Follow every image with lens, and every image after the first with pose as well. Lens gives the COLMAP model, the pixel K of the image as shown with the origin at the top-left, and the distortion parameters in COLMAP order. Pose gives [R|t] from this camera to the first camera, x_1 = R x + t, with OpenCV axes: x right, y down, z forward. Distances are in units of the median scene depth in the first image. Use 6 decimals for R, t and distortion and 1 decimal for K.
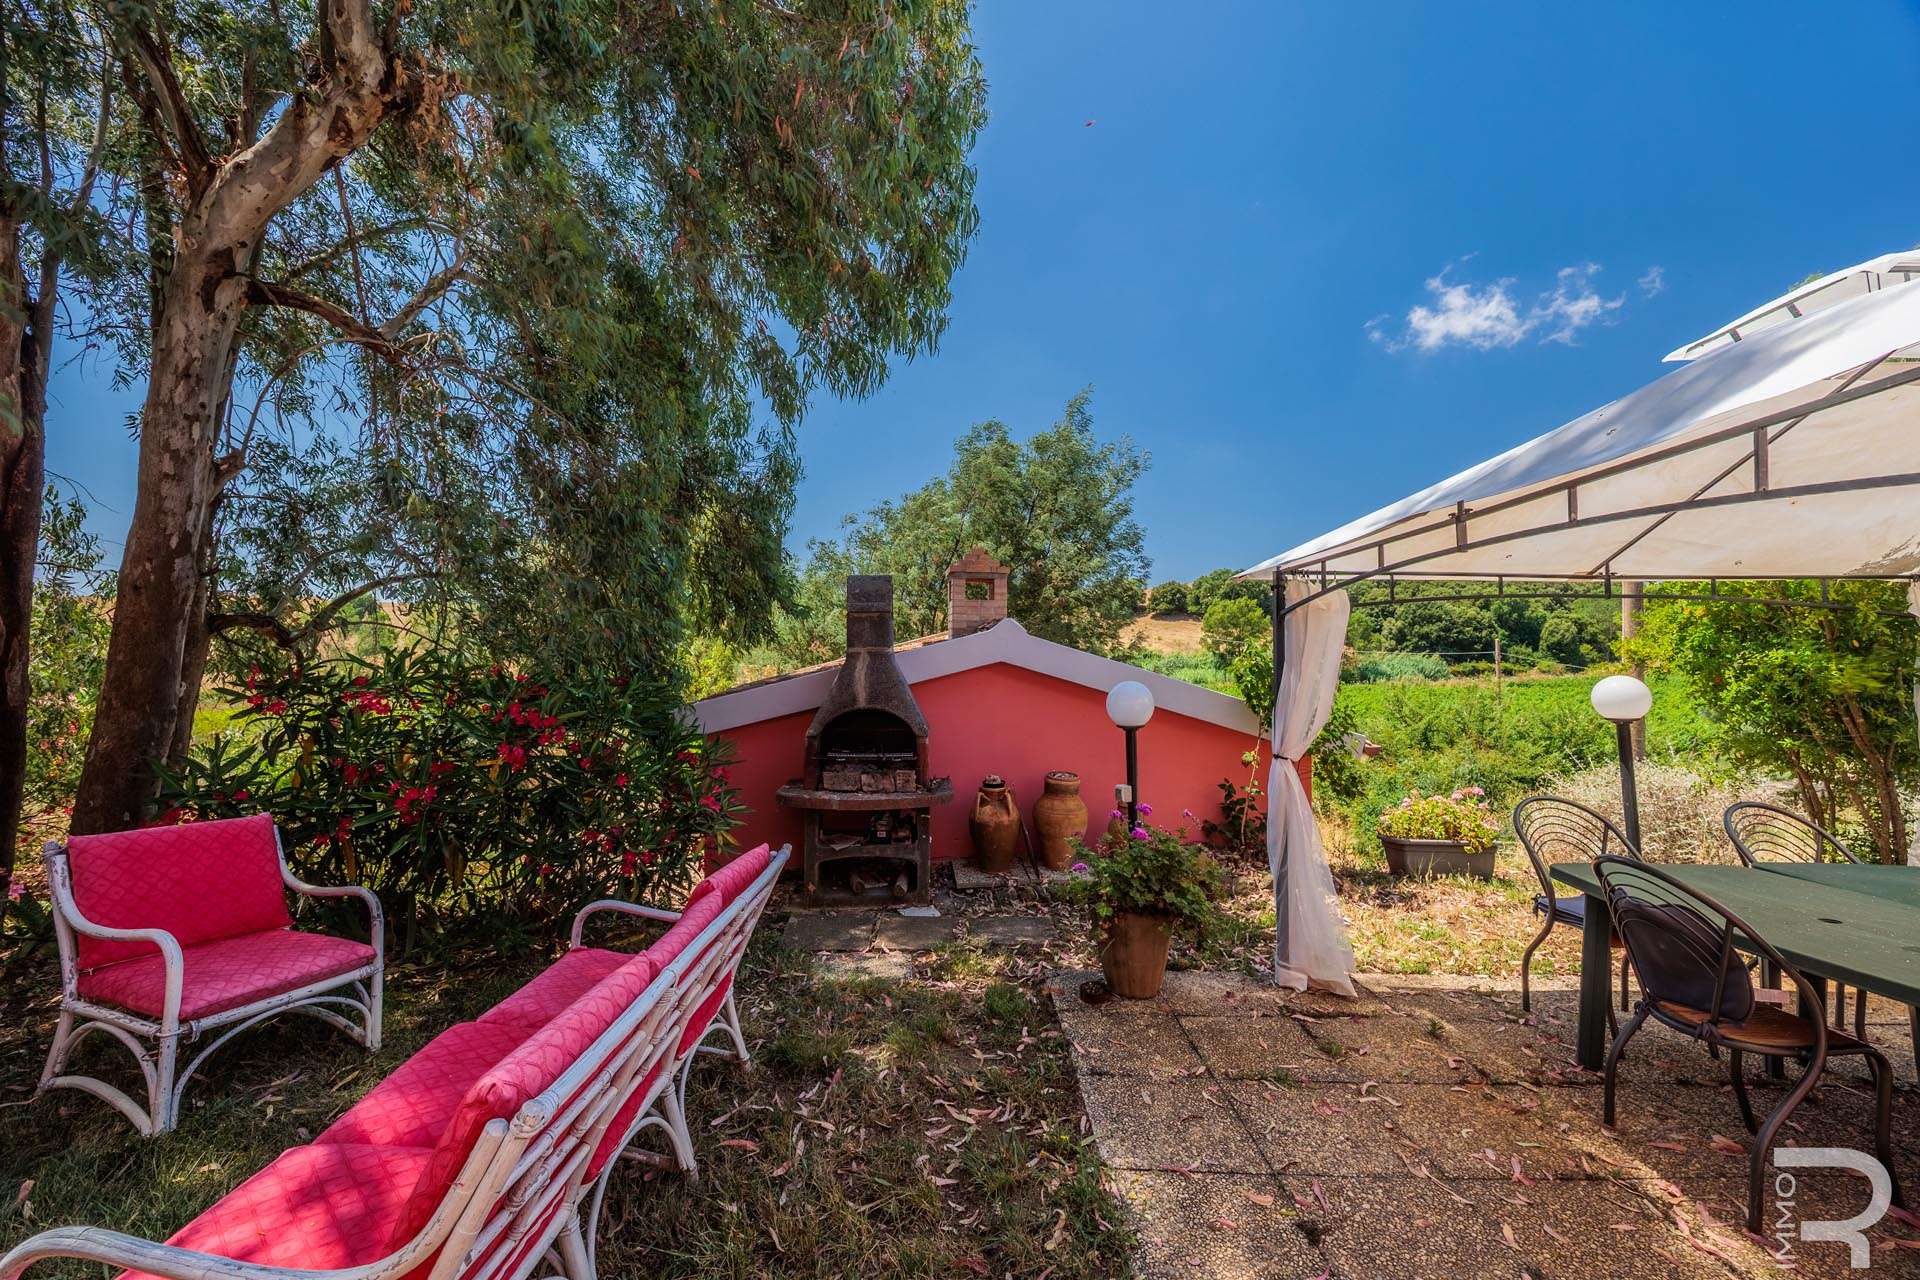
lens RADIAL K [[727.0, 0, 965.0], [0, 727.0, 650.1], [0, 0, 1]] dist [0.002332, 0.000309]
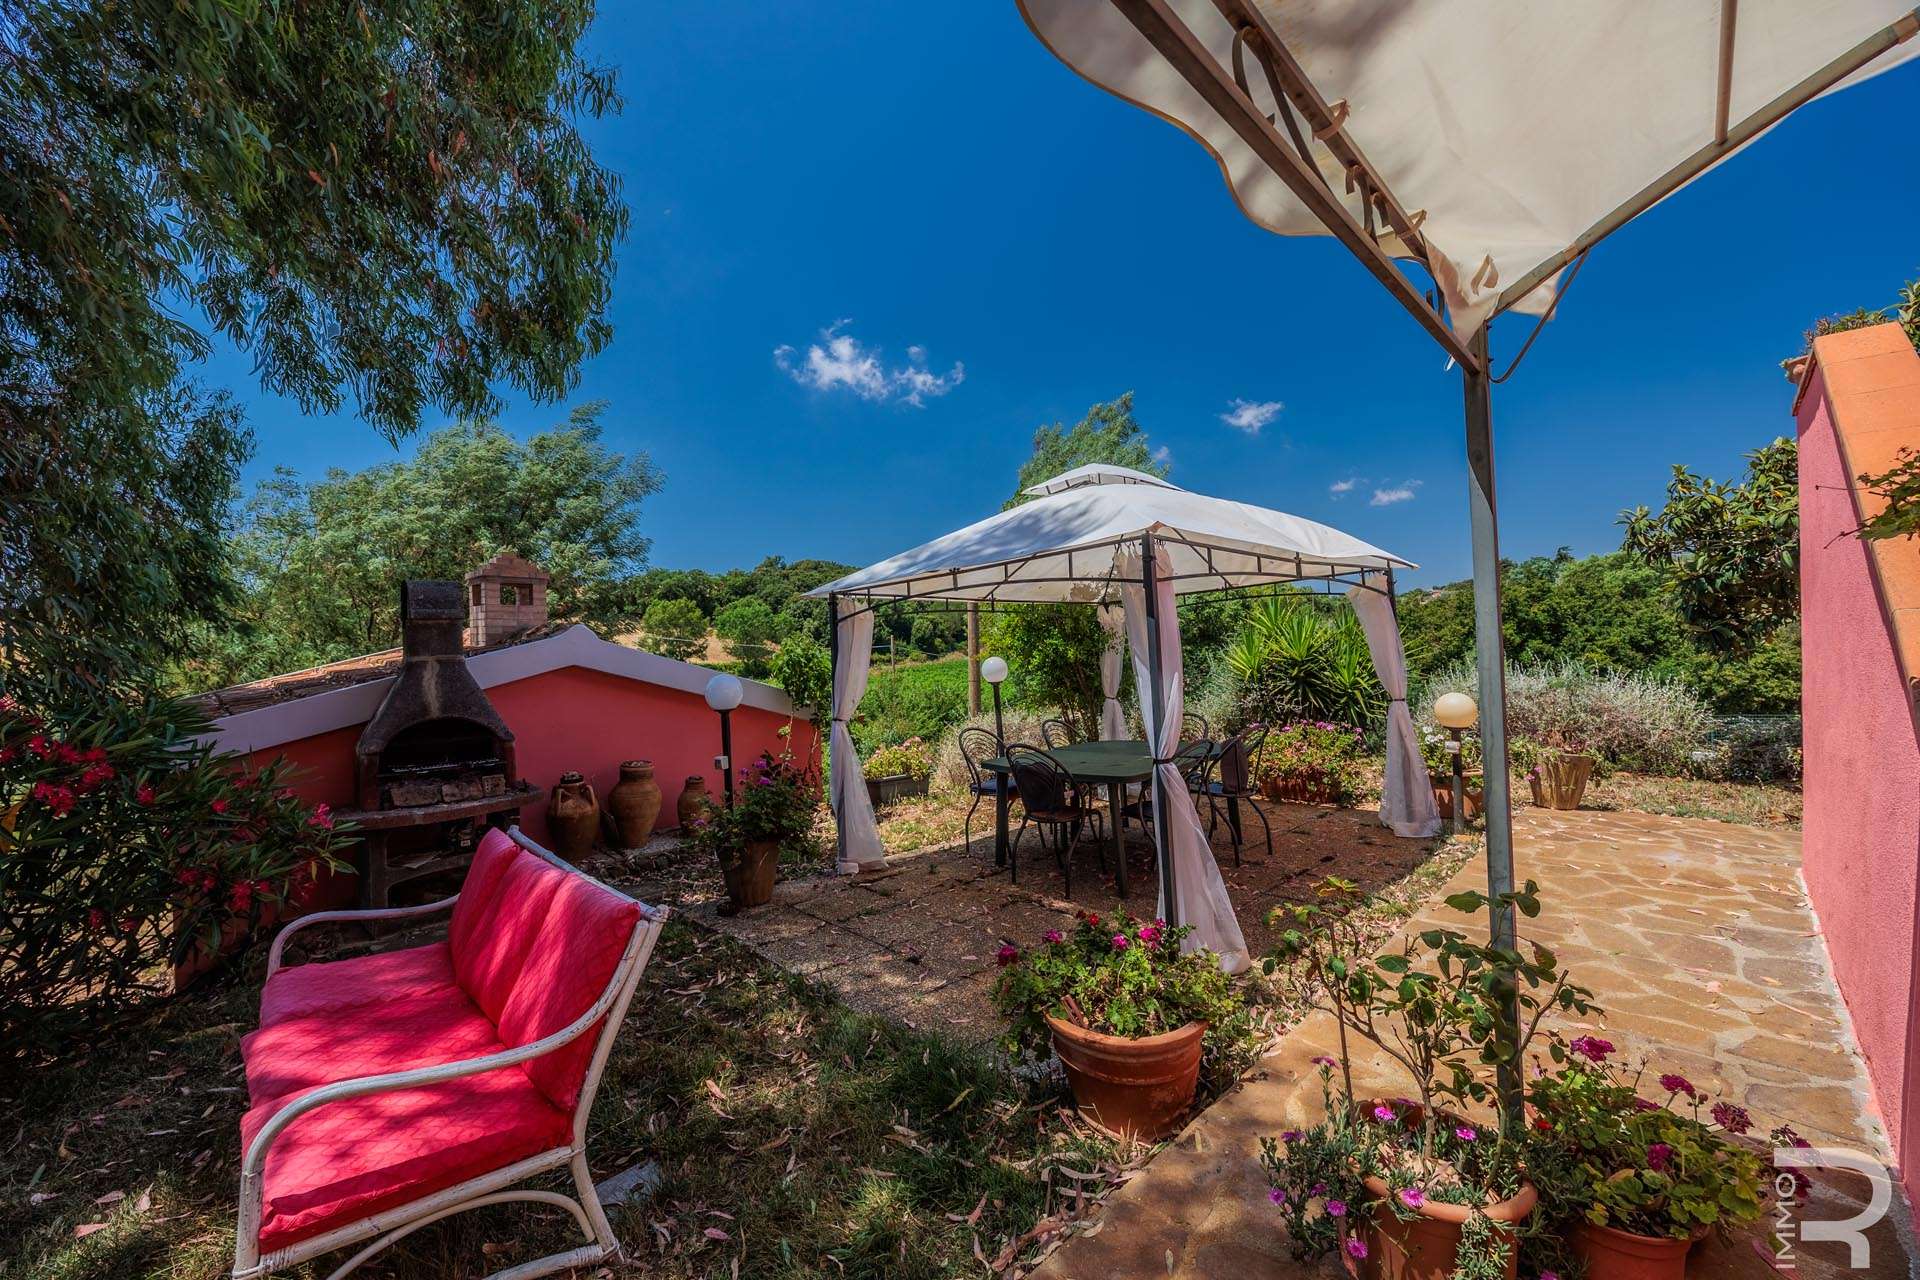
lens RADIAL K [[734.7, 0, 960.0], [0, 734.7, 640.0], [0, 0, 1]] dist [-0.001159, -0.000042]
pose [[0.735796, -0.019111, 0.676934, -0.271930], [0.028329, 0.999595, -0.002573, -0.001519], [-0.676611, 0.021070, 0.736040, -0.183794]]
